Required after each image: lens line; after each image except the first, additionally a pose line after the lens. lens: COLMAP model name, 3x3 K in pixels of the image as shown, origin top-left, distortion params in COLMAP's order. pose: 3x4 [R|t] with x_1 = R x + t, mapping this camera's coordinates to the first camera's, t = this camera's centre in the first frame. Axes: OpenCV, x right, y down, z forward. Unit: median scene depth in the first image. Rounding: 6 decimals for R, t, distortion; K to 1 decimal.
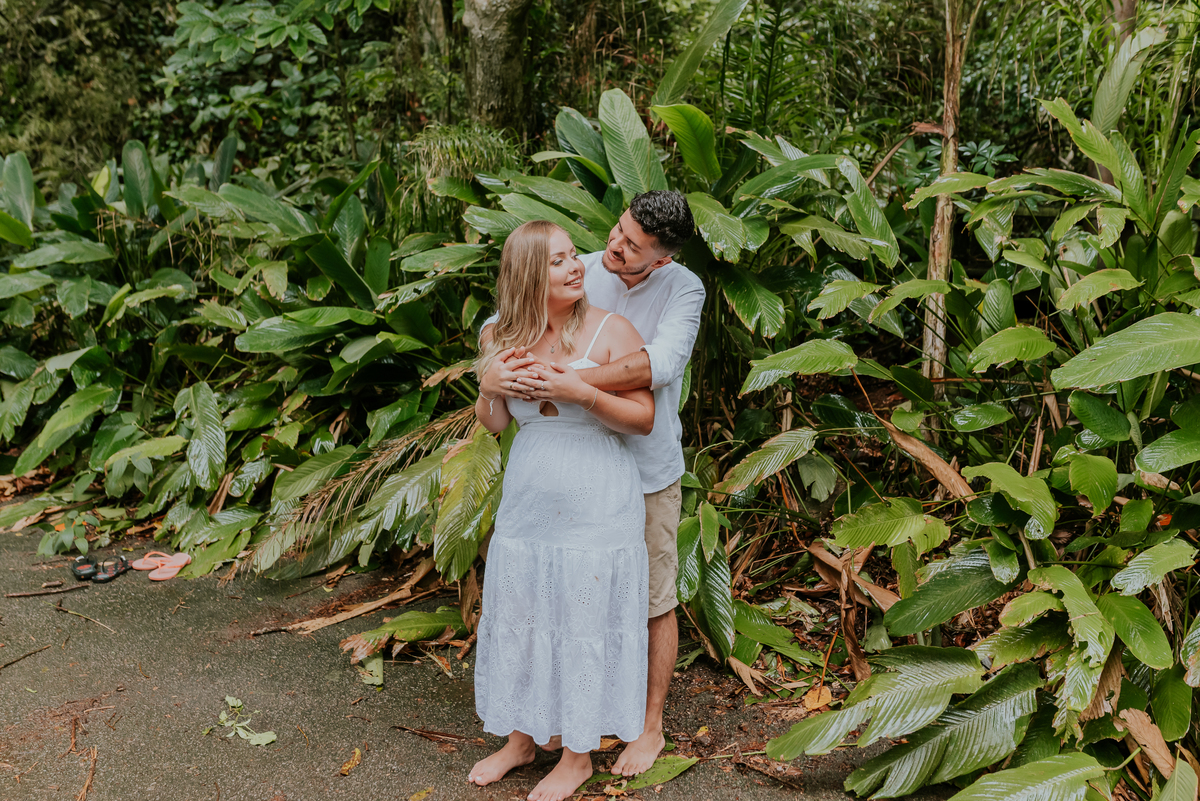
lens RADIAL K [[1288.5, 0, 600.0], [0, 1288.5, 400.5], [0, 0, 1]] dist [0.000188, 0.009613]
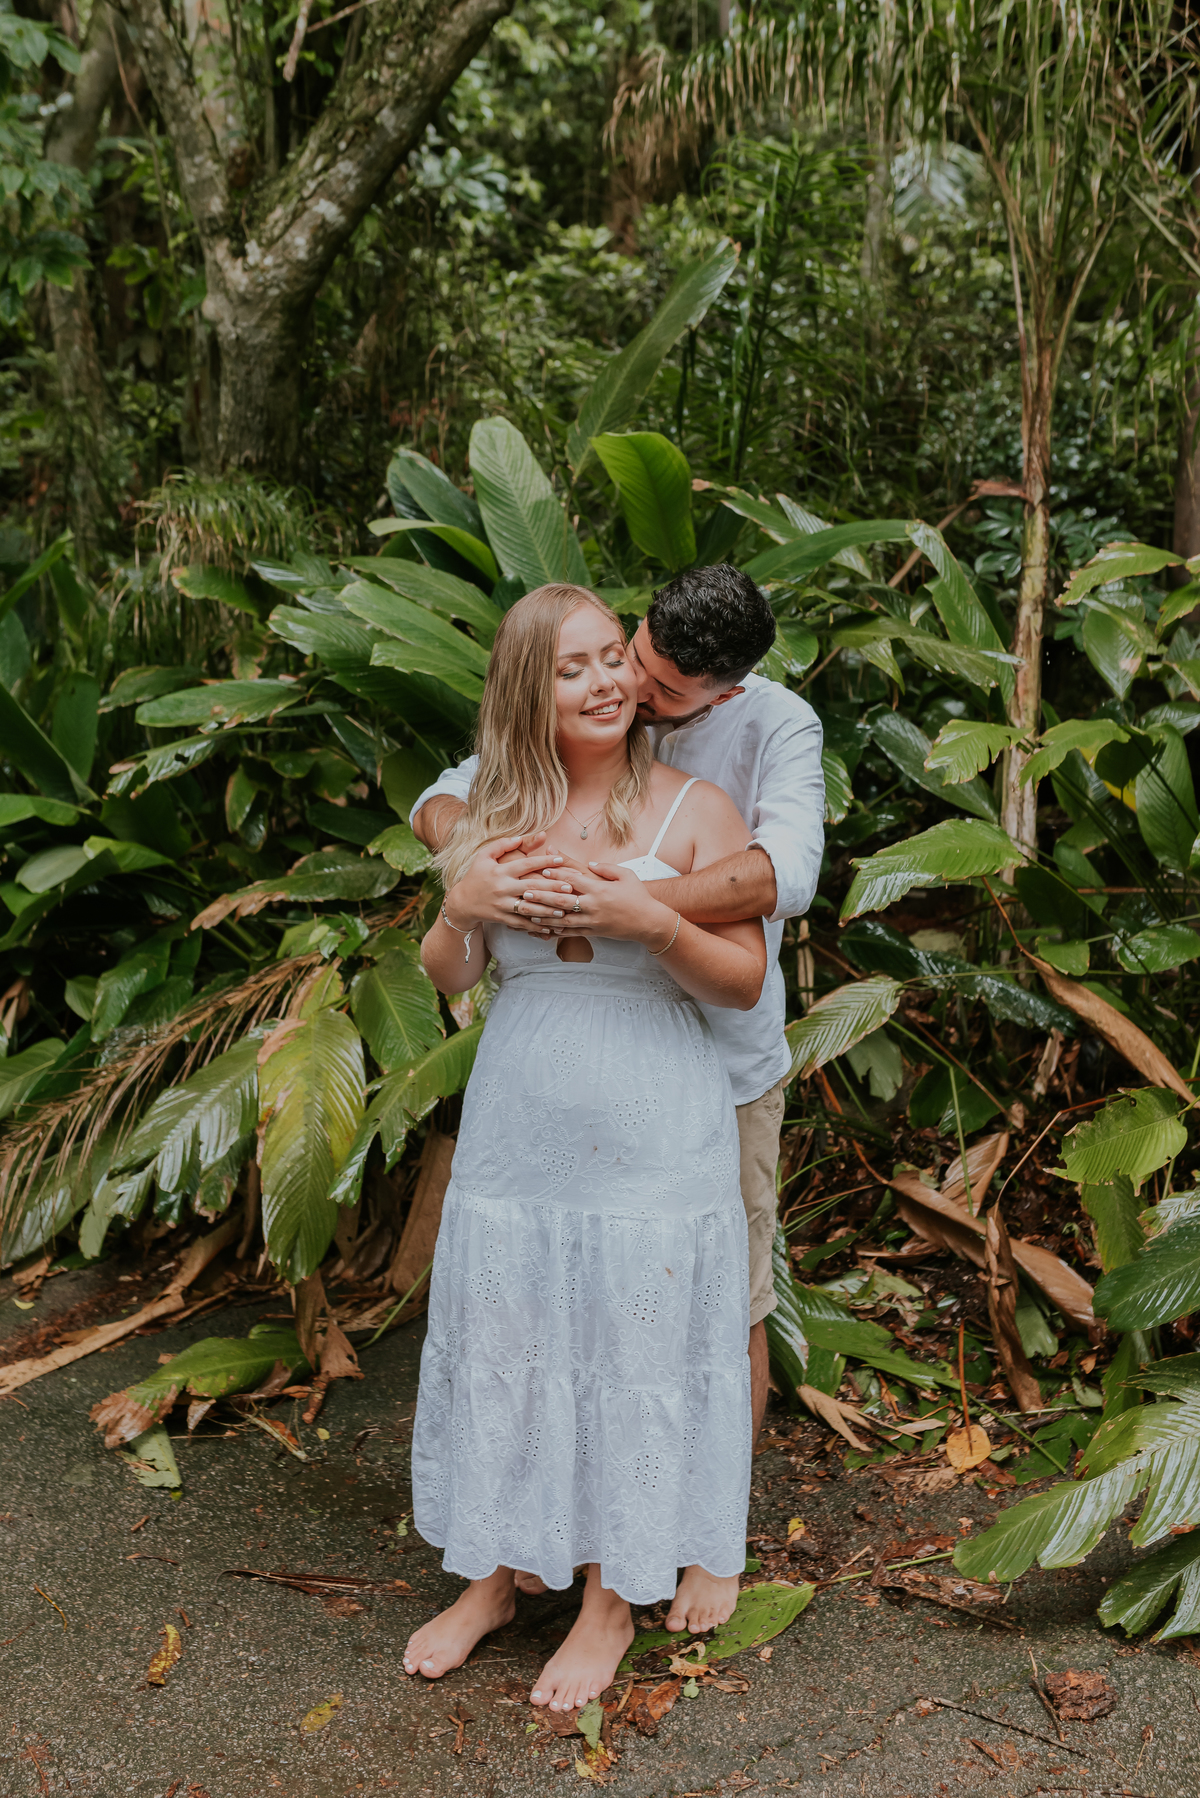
lens RADIAL K [[1930.7, 0, 641.9], [0, 1930.7, 873.8], [0, 0, 1]] dist [0.000188, 0.009613]
pose [[0.983332, -0.025691, 0.179998, -0.108014], [0.033185, 0.998698, -0.038749, 0.004897], [-0.178768, 0.044077, 0.982904, 0.156062]]
